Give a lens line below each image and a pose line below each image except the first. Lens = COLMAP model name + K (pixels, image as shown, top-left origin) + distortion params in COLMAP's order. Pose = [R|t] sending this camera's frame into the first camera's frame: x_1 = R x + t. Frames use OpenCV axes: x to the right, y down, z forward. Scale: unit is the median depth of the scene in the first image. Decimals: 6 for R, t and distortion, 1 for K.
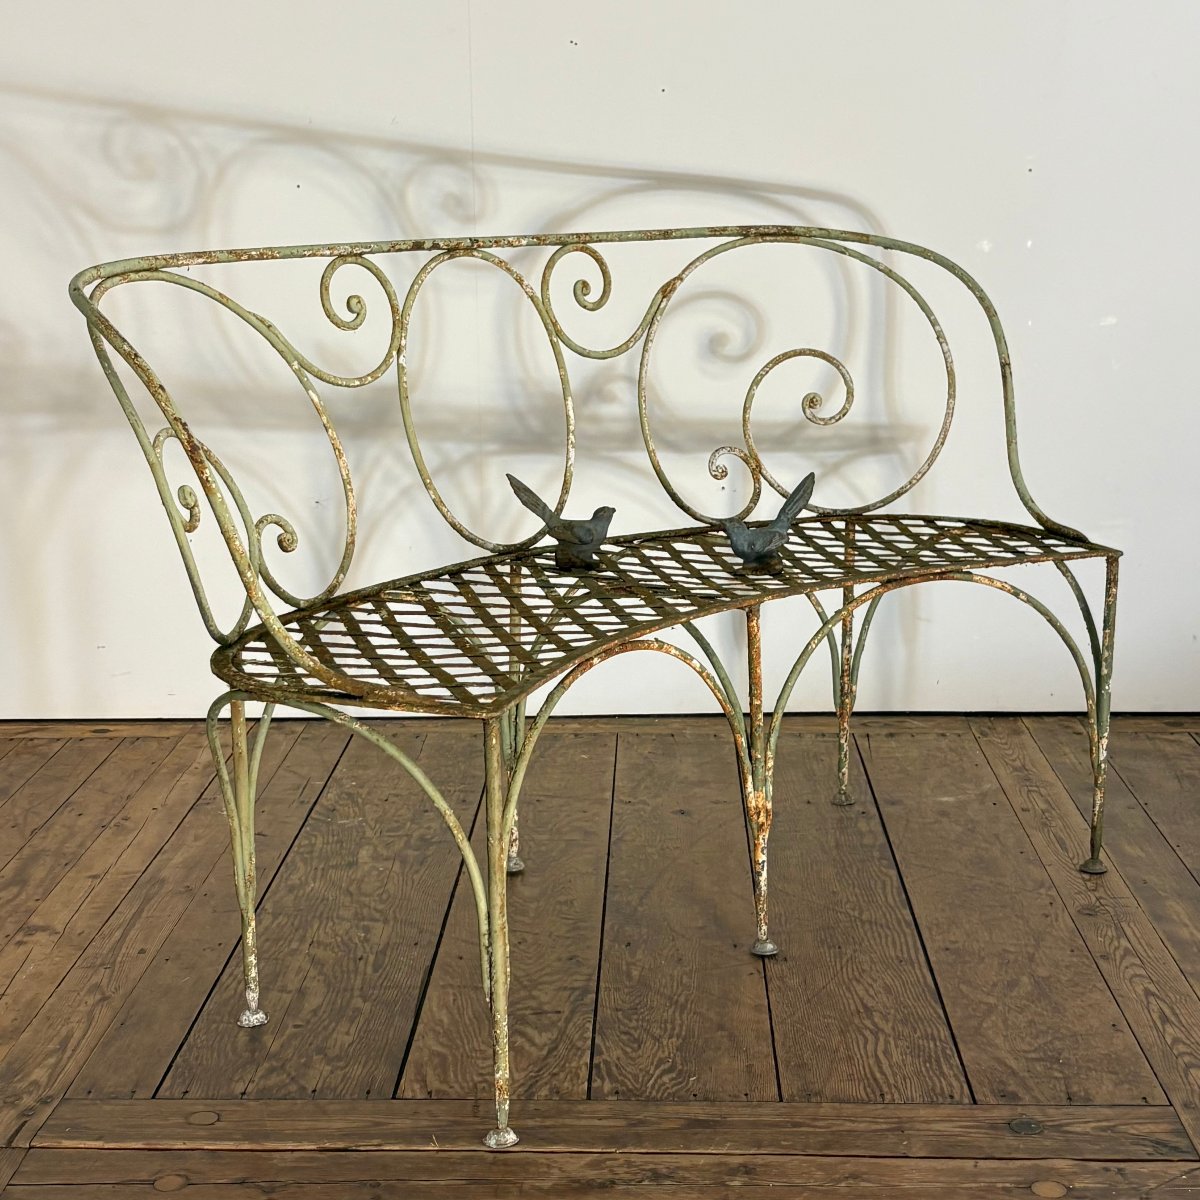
lens RADIAL K [[1994.3, 0, 600.0], [0, 1994.3, 600.0], [0, 0, 1]] dist [0.224658, -0.919433]
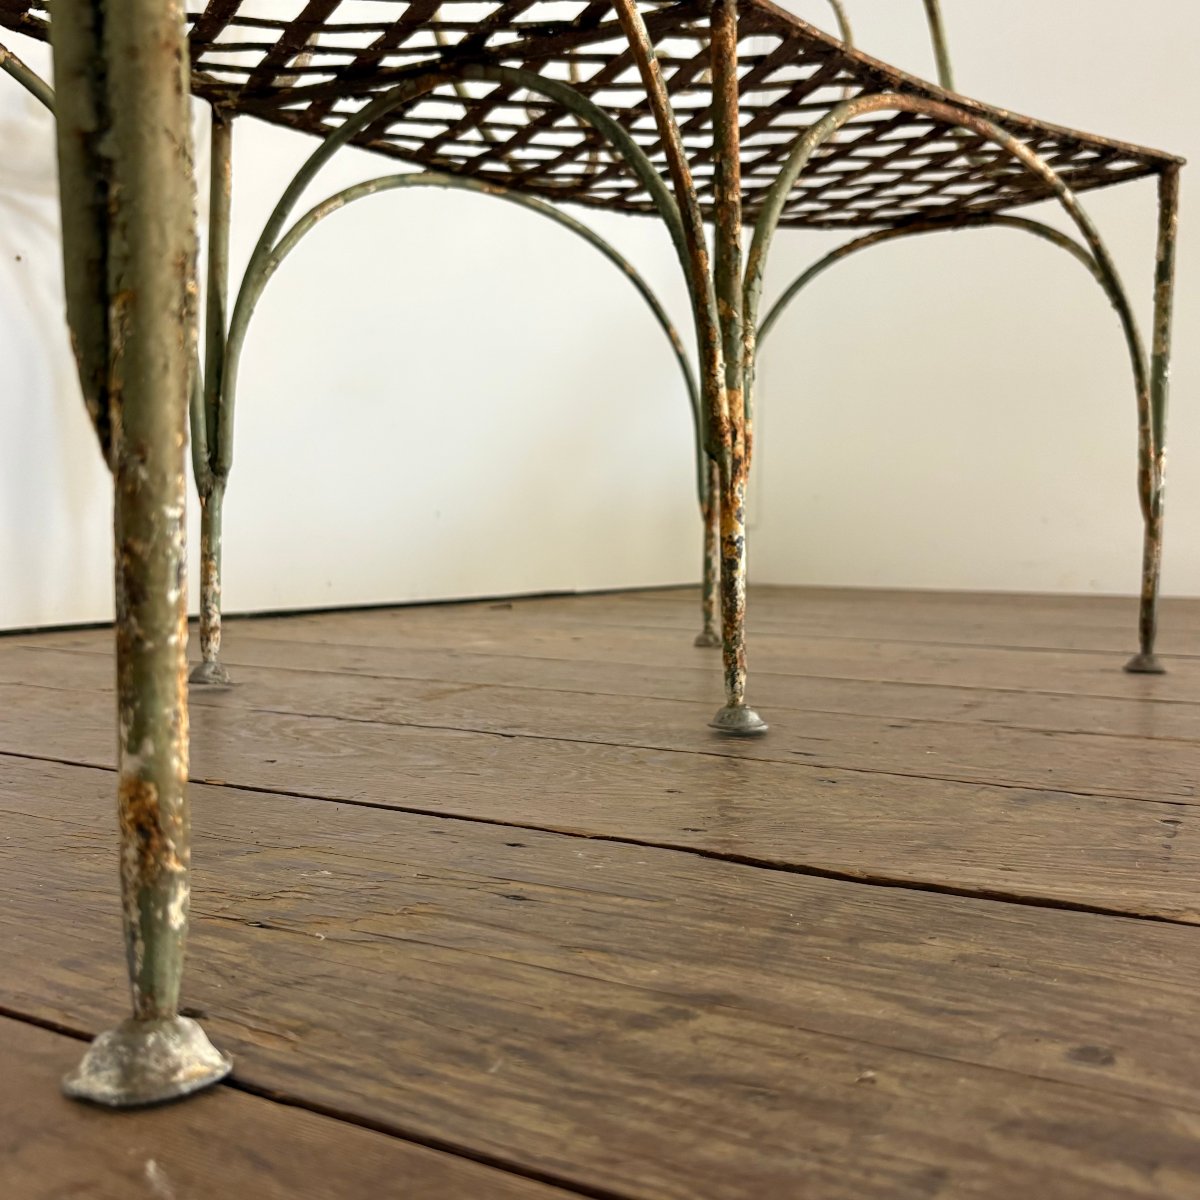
lens RADIAL K [[1389.0, 0, 600.0], [0, 1389.0, 600.0], [0, 0, 1]] dist [0.124235, -0.355146]
pose [[0.974517, 0.004467, 0.224271, -0.028184], [0.031418, 0.987228, -0.156183, 0.191116], [-0.222105, 0.159249, 0.961930, 0.658191]]
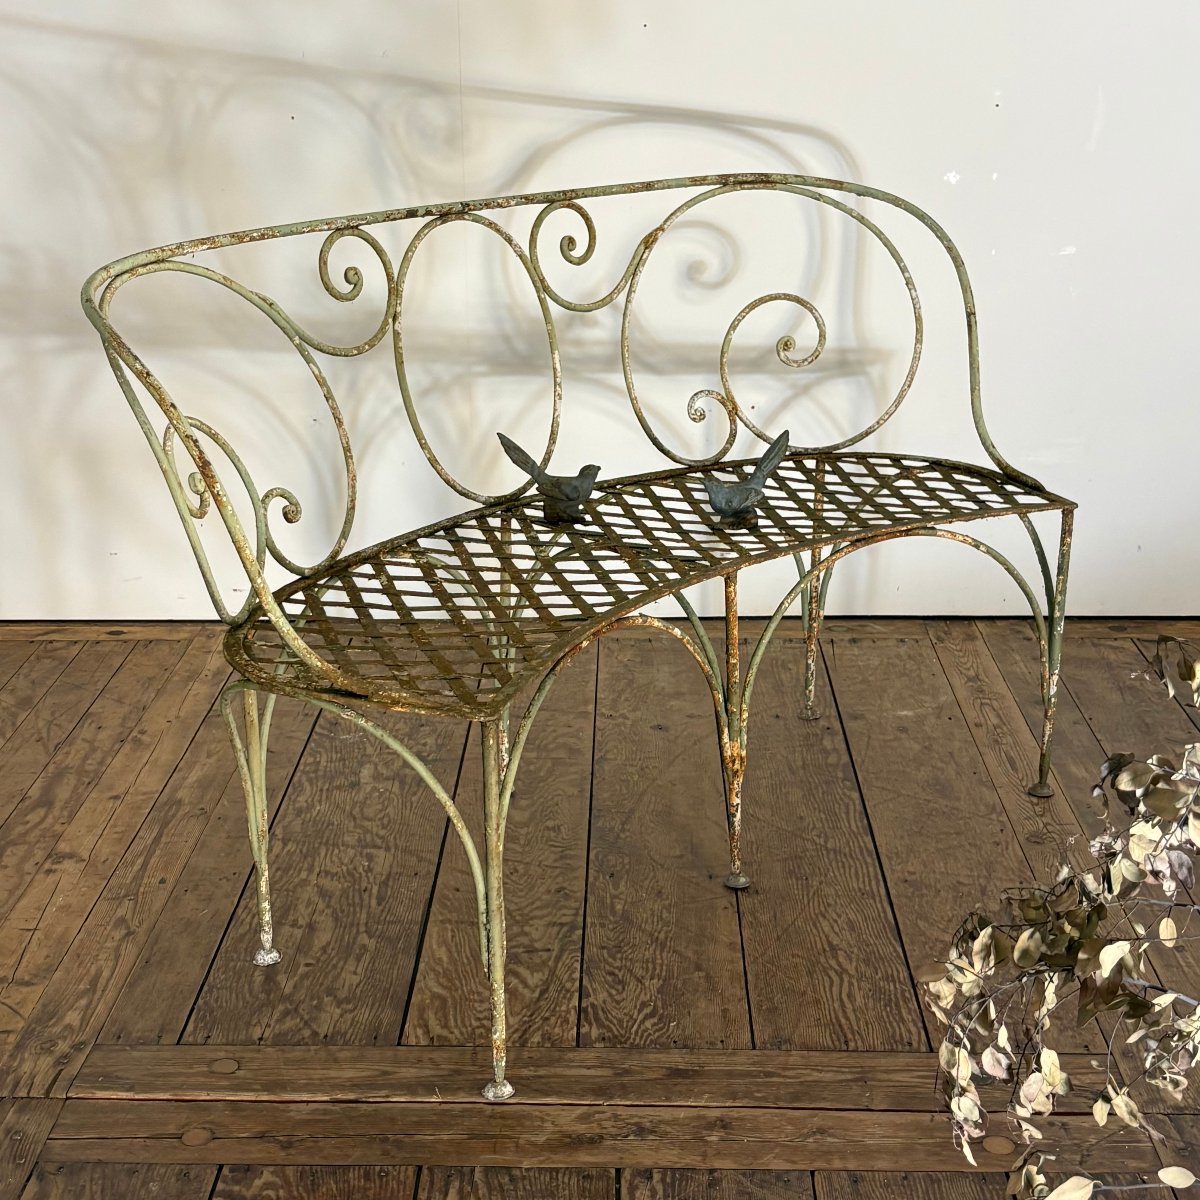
lens RADIAL K [[1862.3, 0, 583.6], [0, 1862.3, 592.6], [0, 0, 1]] dist [0.233632, -0.970760]
pose [[0.999981, 0.000967, 0.006029, -0.007316], [-0.001606, 0.994260, 0.106974, -0.087421], [-0.005891, -0.106982, 0.994244, 0.010644]]
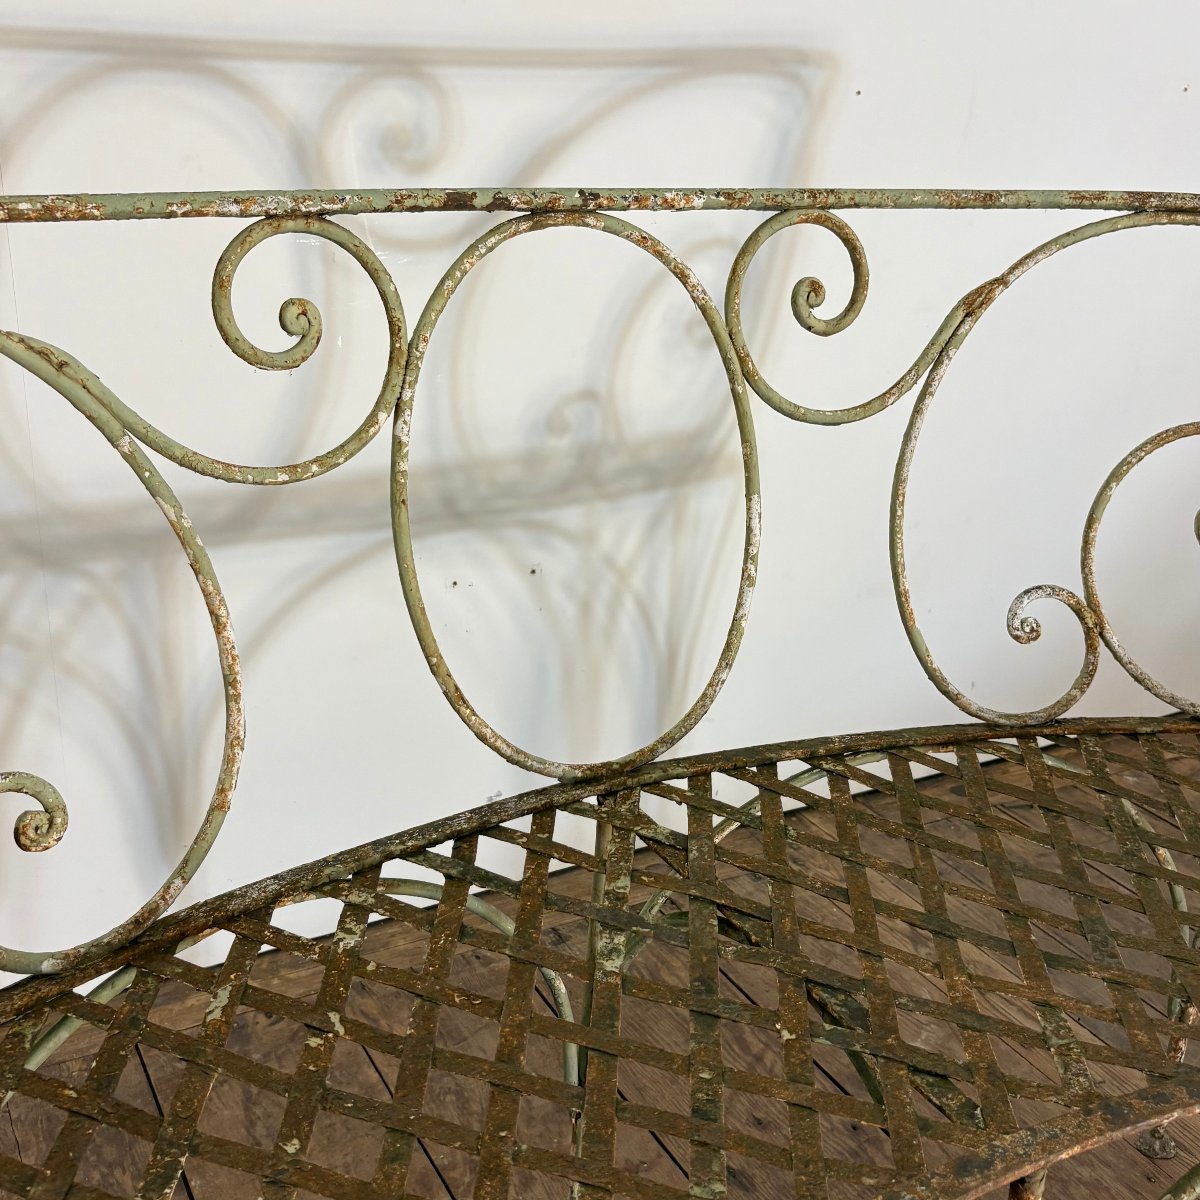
lens RADIAL K [[1379.5, 0, 600.0], [0, 1379.5, 600.0], [0, 0, 1]] dist [0.133799, -0.451720]
pose [[0.962048, 0.139403, -0.234587, 0.040182], [-0.105260, 0.982713, 0.152300, -0.137916], [0.251763, -0.121828, 0.960090, 0.676155]]
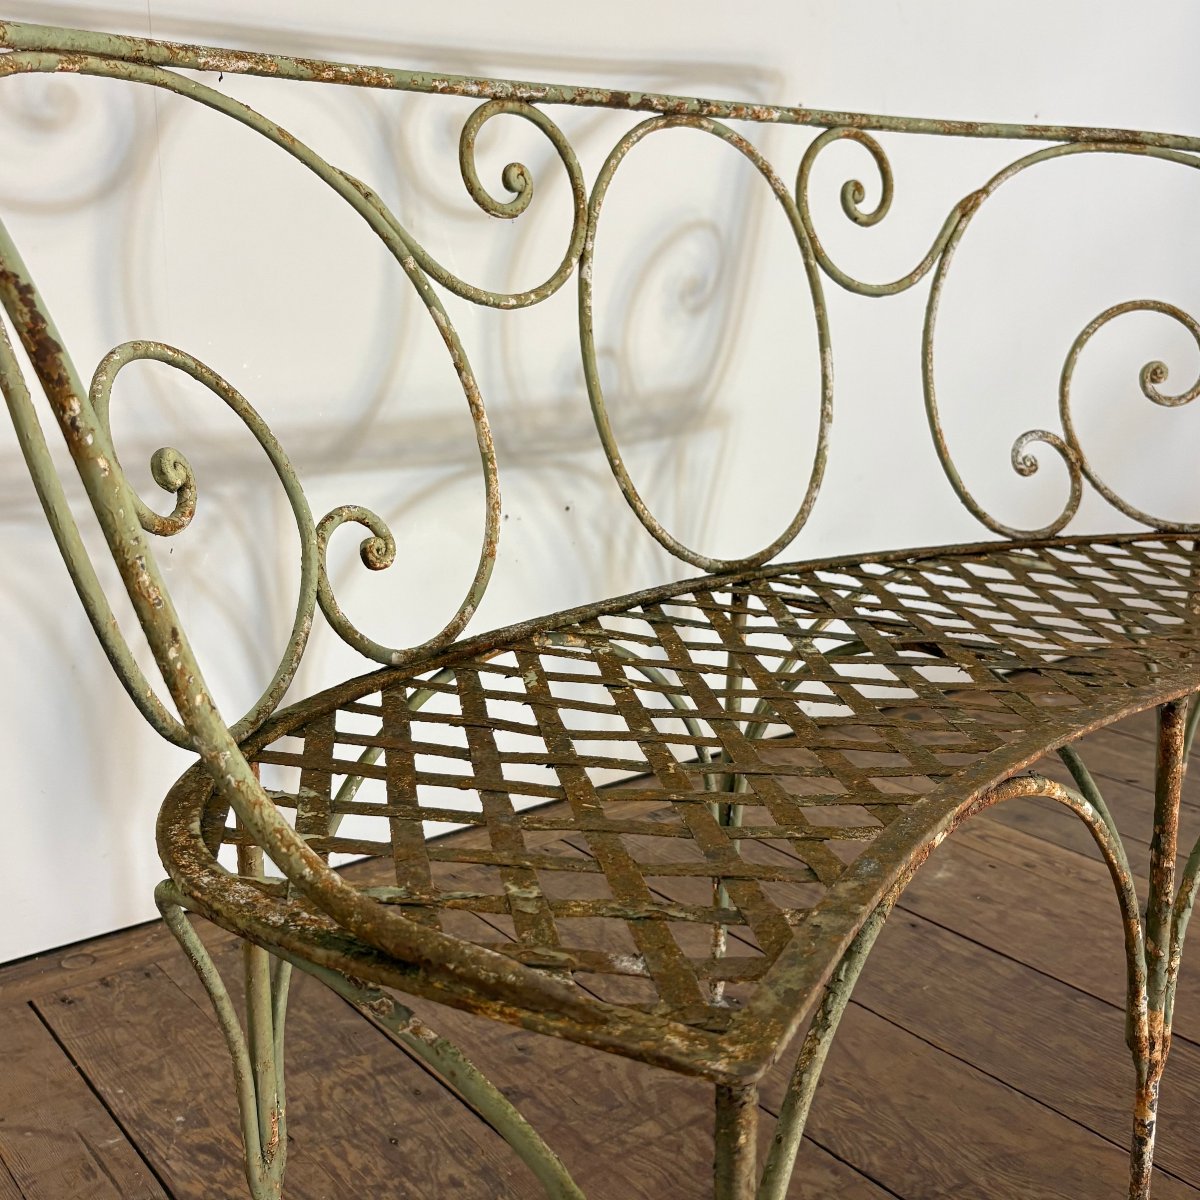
lens RADIAL K [[1389.0, 0, 600.0], [0, 1389.0, 600.0], [0, 0, 1]] dist [0.124235, -0.355146]
pose [[0.993533, 0.046203, -0.103721, -0.042956], [-0.043182, 0.998580, 0.031184, -0.028735], [0.105014, -0.026503, 0.994117, 0.555037]]
